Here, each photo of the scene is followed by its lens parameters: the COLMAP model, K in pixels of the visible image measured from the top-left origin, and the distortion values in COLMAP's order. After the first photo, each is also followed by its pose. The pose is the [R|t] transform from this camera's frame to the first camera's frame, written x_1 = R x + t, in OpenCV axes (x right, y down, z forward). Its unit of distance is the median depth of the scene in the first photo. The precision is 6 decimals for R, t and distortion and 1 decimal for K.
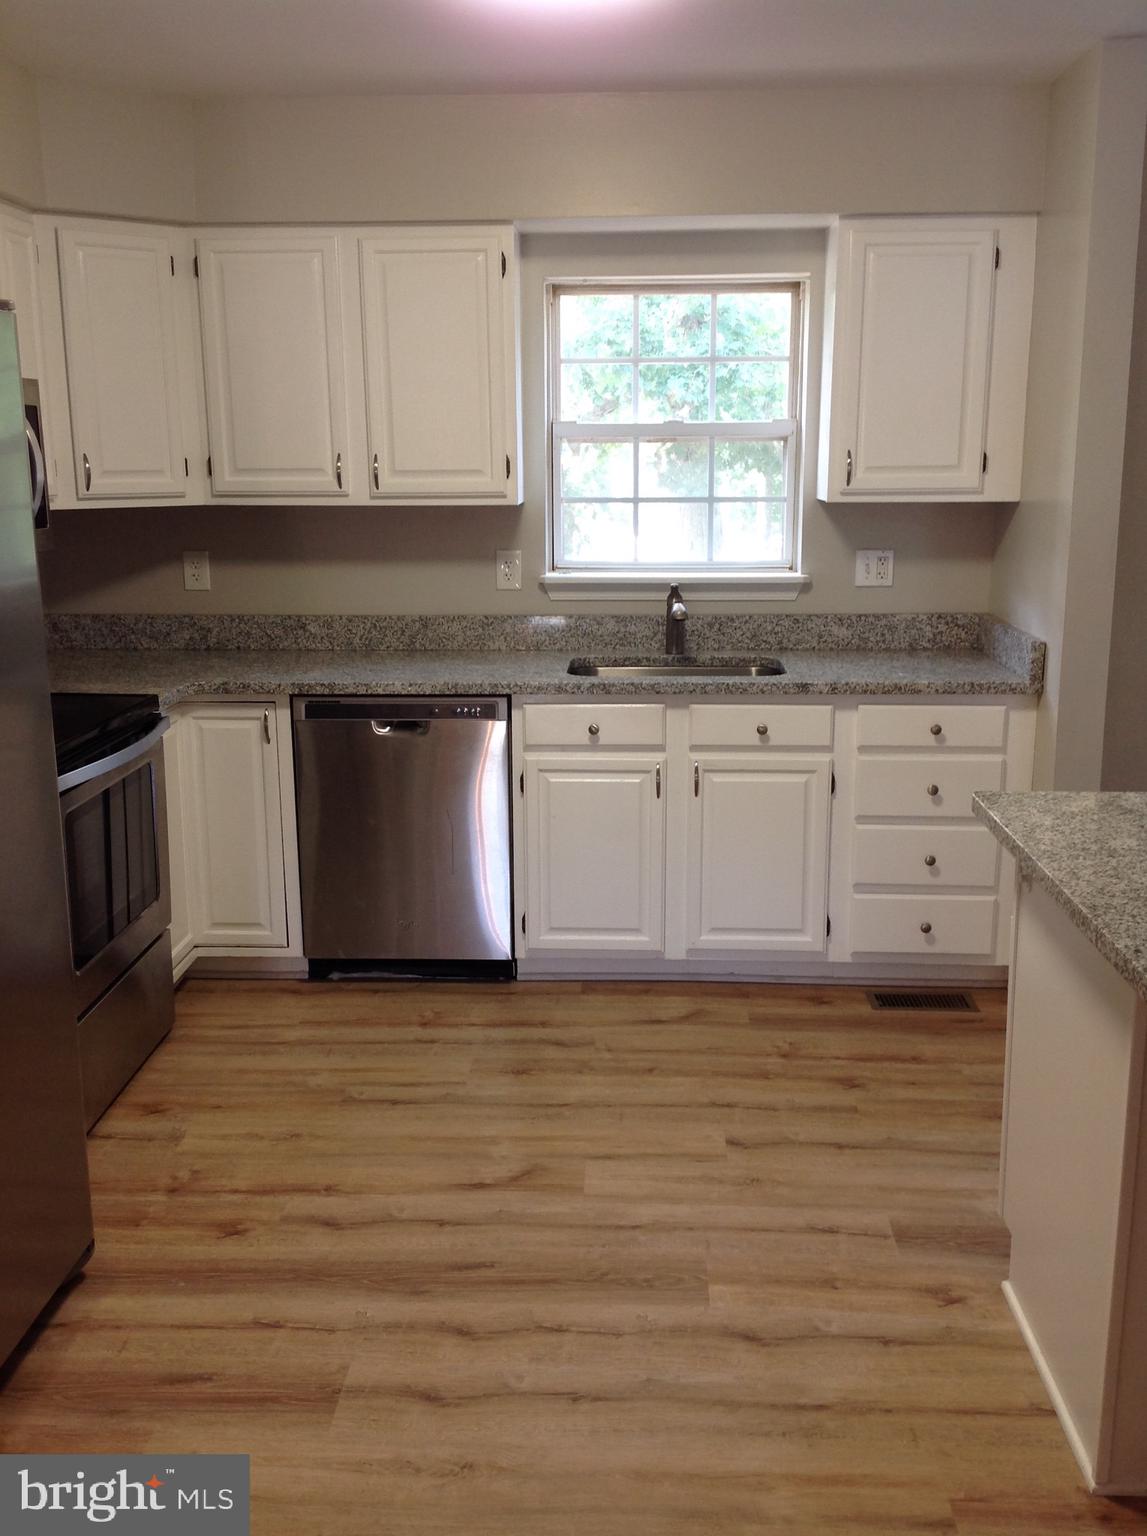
lens RADIAL K [[1445.9, 0, 560.7], [0, 1445.9, 773.6], [0, 0, 1]] dist [0.010789, 0.000000]
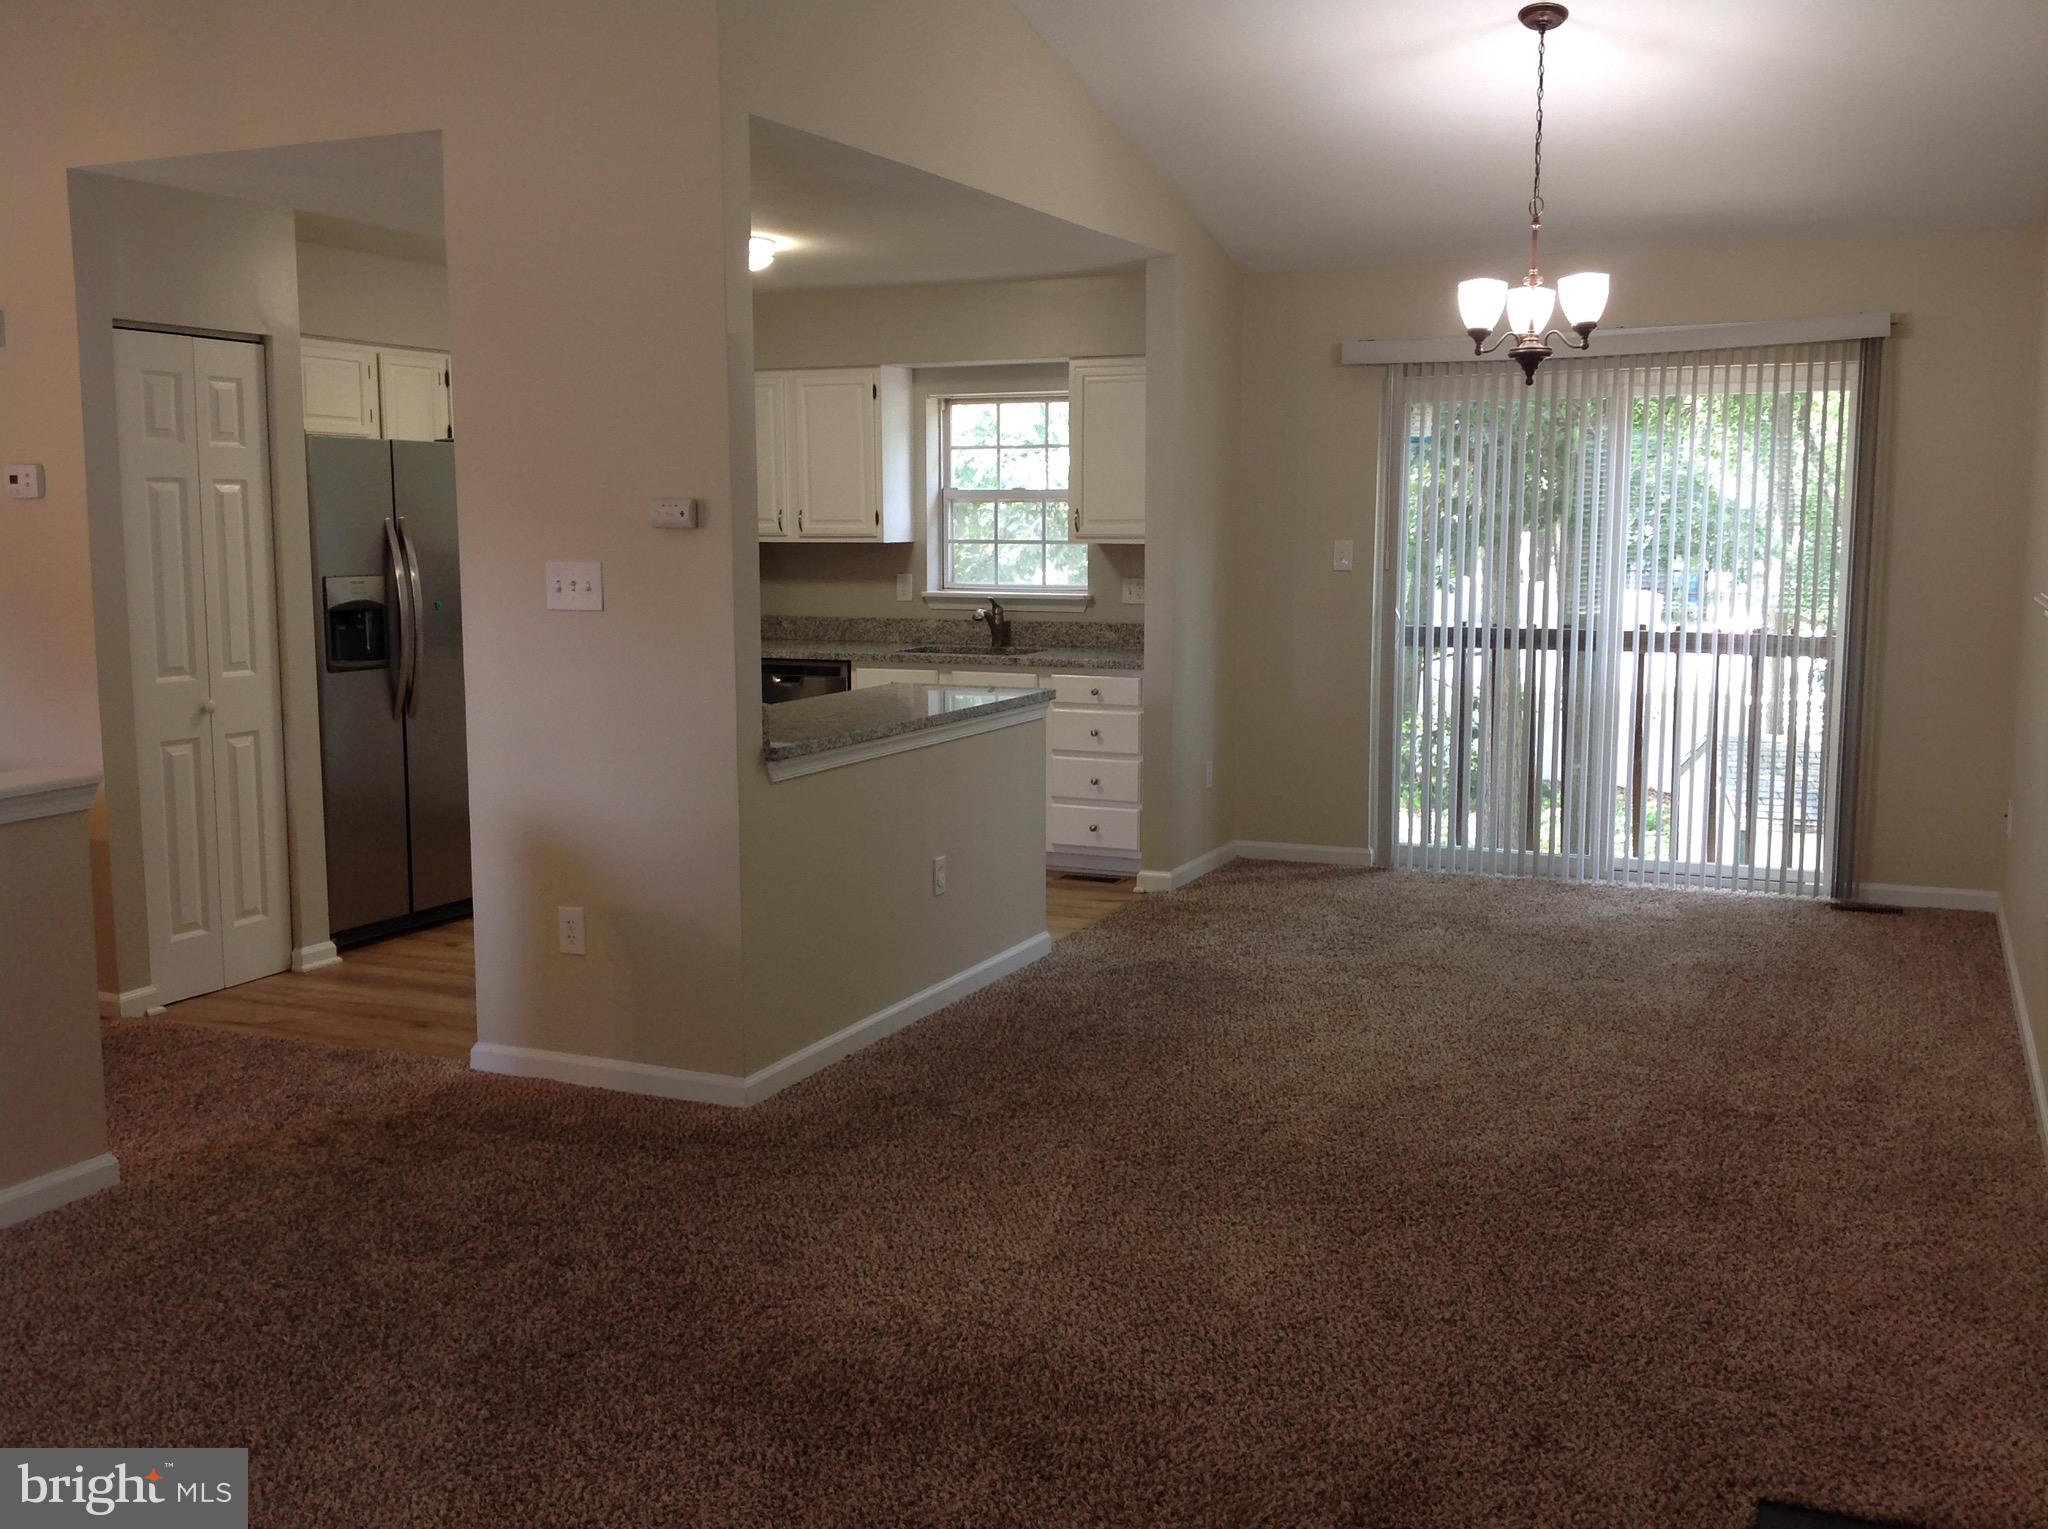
lens RADIAL K [[1927.9, 0, 1002.7], [0, 1927.9, 766.6], [0, 0, 1]] dist [0.010789, 0.000000]
pose [[0.927971, 0.052765, -0.368898, 0.885256], [-0.084898, 0.993827, -0.071410, 0.191648], [0.362853, 0.097585, 0.926723, -0.854585]]
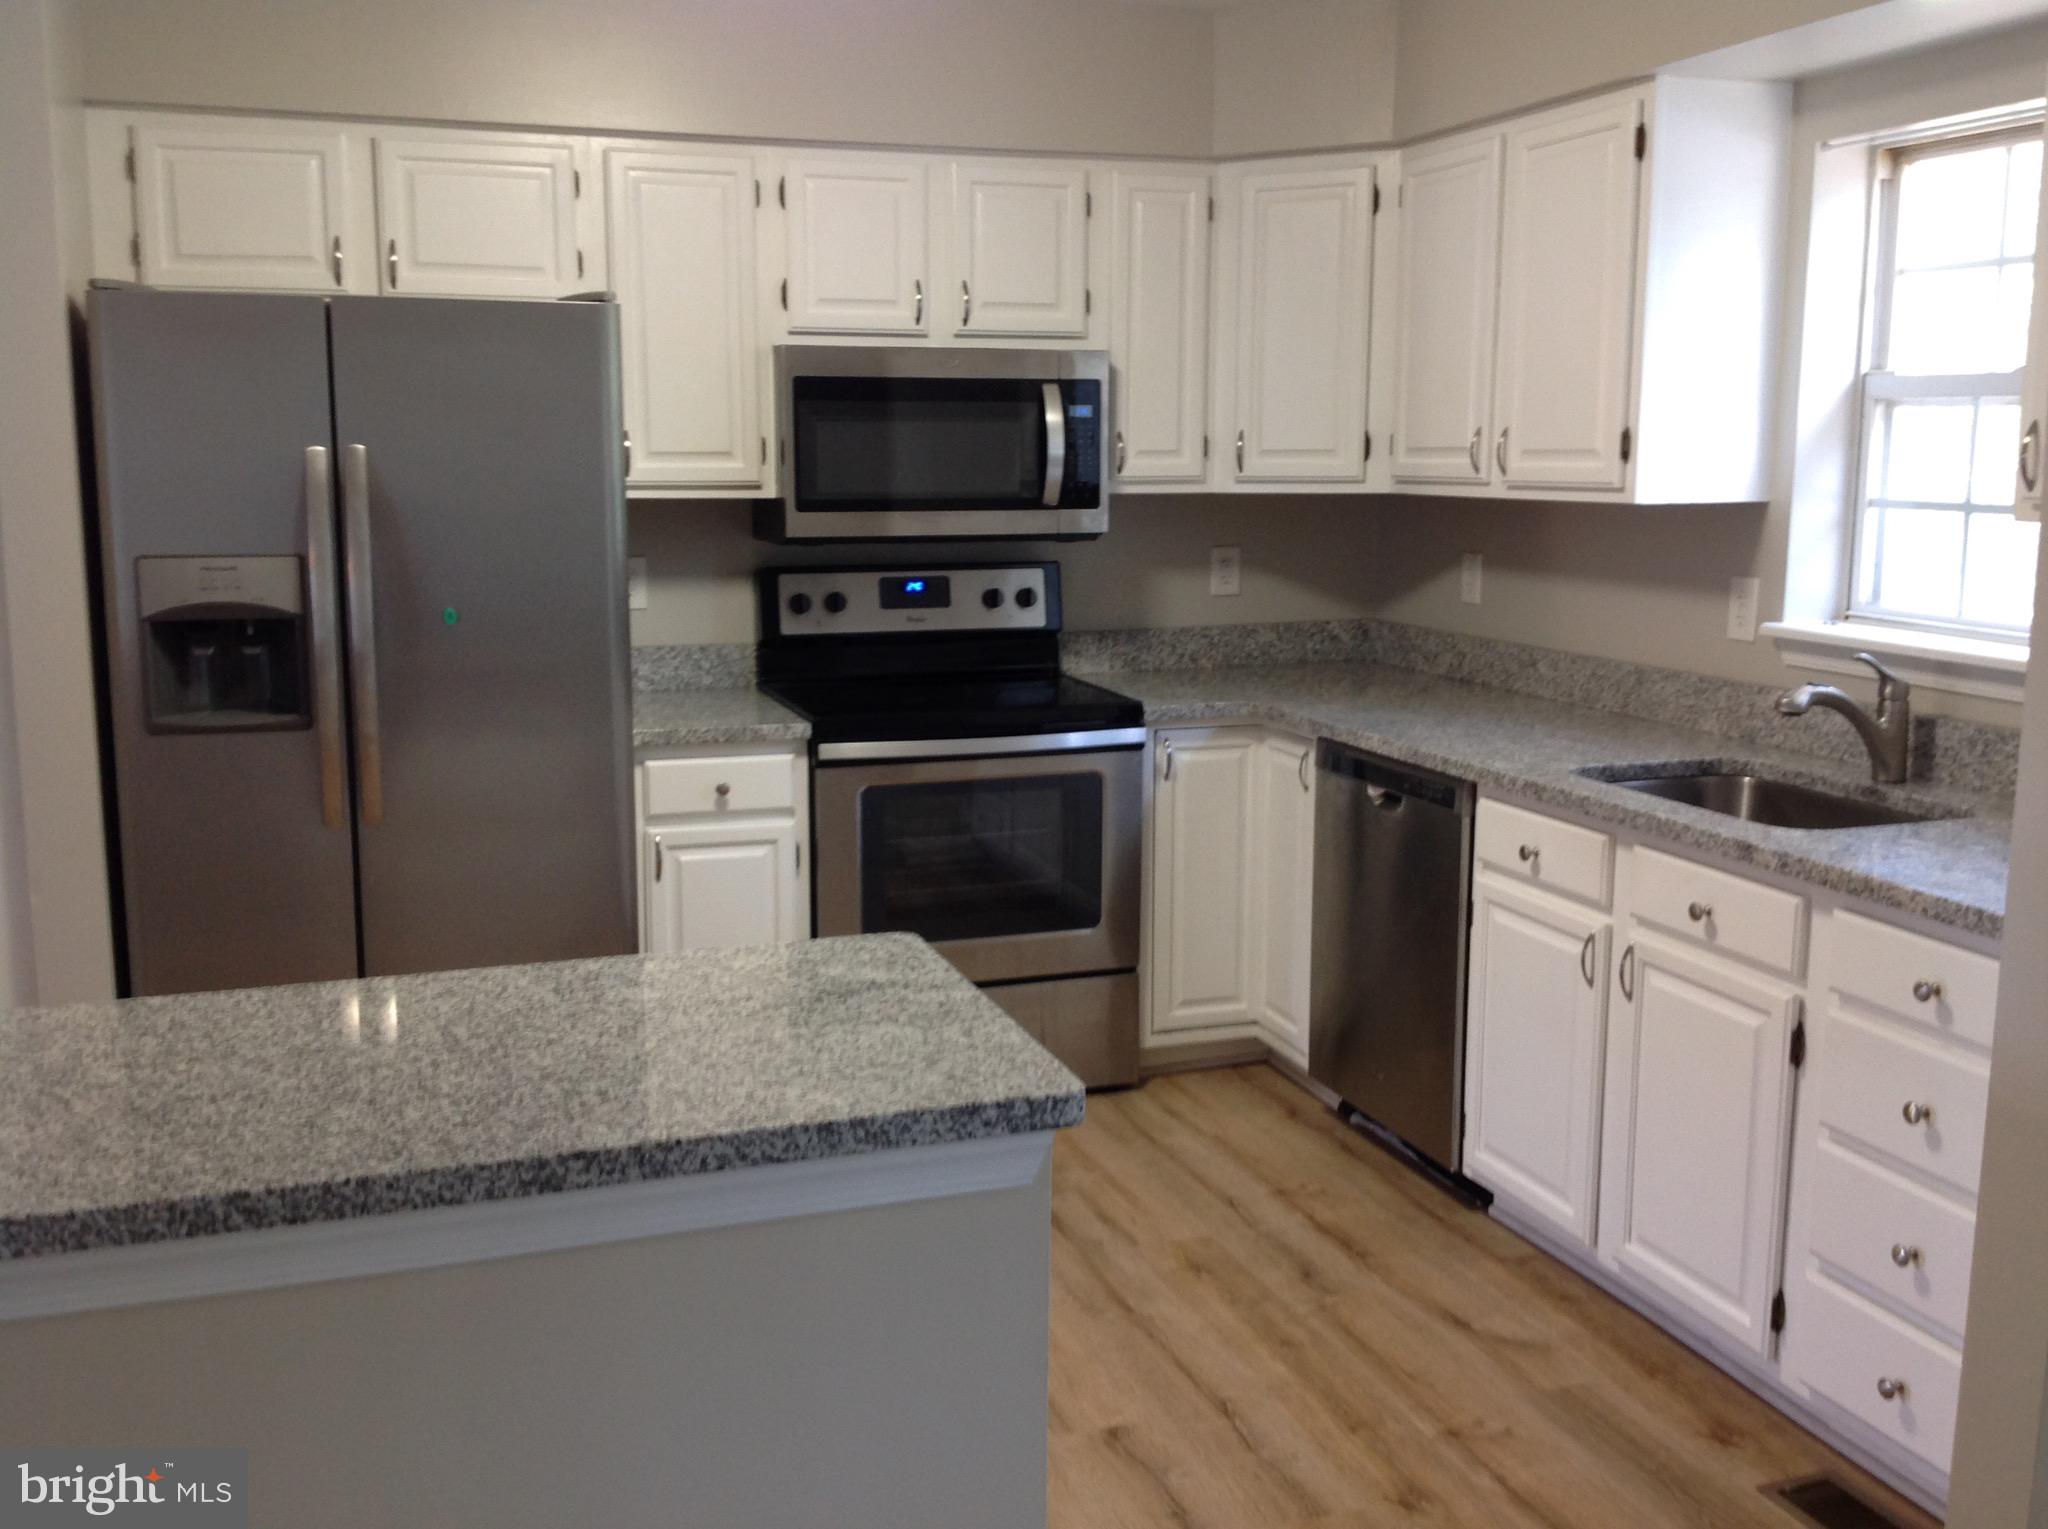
lens RADIAL K [[1927.9, 0, 1013.9], [0, 1927.9, 763.2], [0, 0, 1]] dist [0.010789, 0.000000]
pose [[0.359770, 0.157173, -0.919708, 0.707589], [-0.201810, 0.975485, 0.087762, -0.096438], [0.910955, 0.154032, 0.382669, 0.451315]]
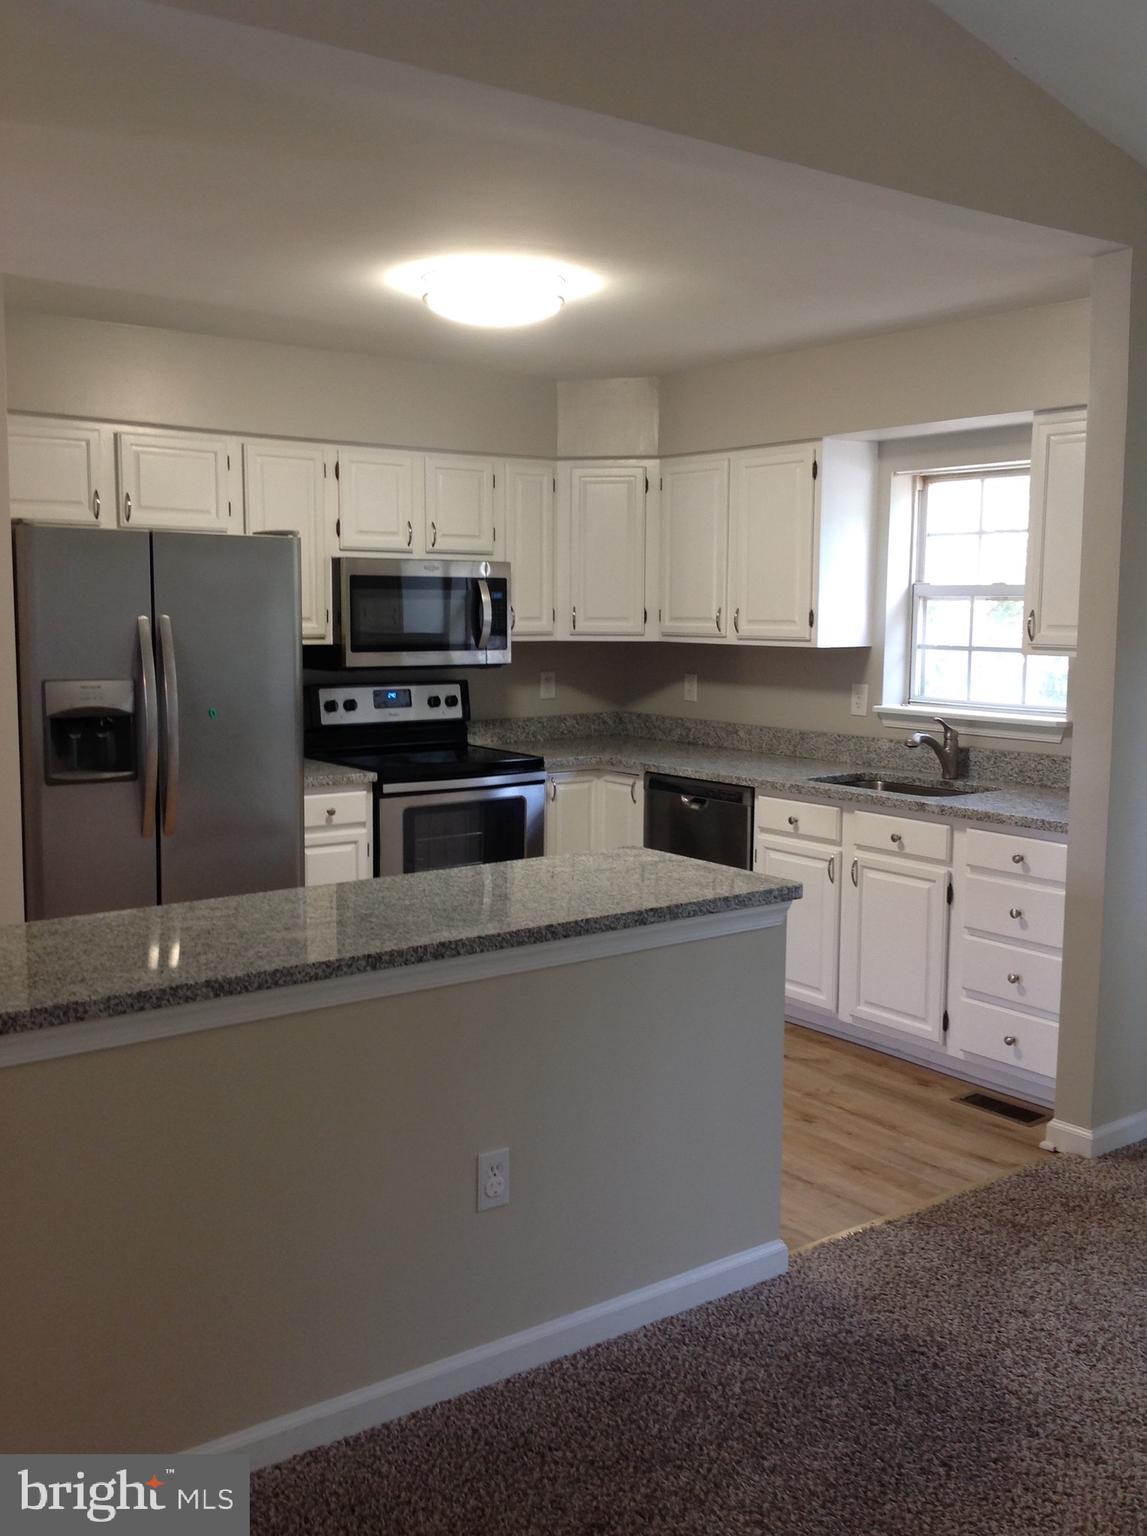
lens RADIAL K [[1445.9, 0, 543.1], [0, 1445.9, 747.7], [0, 0, 1]] dist [0.010789, 0.000000]
pose [[0.629948, 0.087073, -0.771741, 0.852058], [-0.177061, 0.983628, -0.033550, -0.011404], [0.756184, 0.157780, 0.635052, 0.007508]]
